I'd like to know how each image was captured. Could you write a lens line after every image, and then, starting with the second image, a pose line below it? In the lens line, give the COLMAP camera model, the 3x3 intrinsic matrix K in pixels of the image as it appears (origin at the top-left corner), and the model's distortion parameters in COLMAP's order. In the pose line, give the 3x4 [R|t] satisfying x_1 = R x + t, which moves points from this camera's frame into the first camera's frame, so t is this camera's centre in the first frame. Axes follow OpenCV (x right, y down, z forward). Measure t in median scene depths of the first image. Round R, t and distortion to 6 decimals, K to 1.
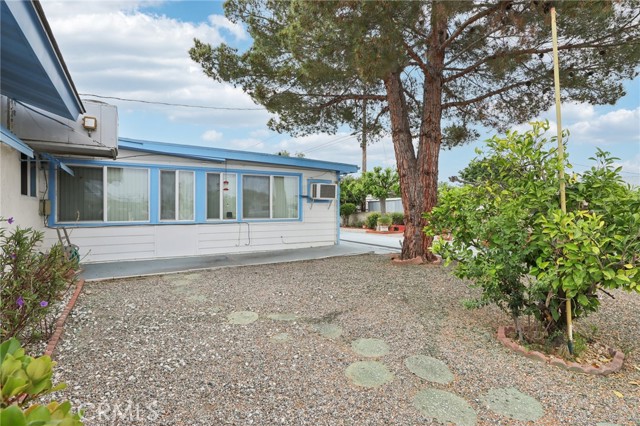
lens RADIAL K [[327.0, 0, 320.1], [0, 327.0, 214.3], [0, 0, 1]] dist [0.014093, -0.000935]
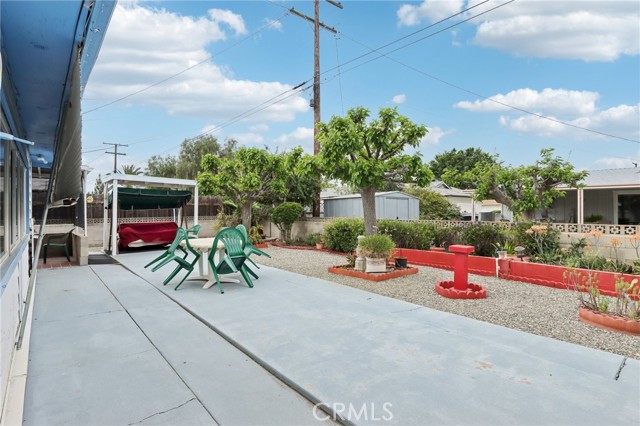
lens RADIAL K [[327.0, 0, 322.3], [0, 327.0, 210.6], [0, 0, 1]] dist [0.014093, -0.000935]
pose [[0.986049, -0.005652, 0.166360, 0.050841], [0.007548, 0.999913, -0.010772, -0.013739], [-0.166285, 0.011877, 0.986006, 0.467401]]
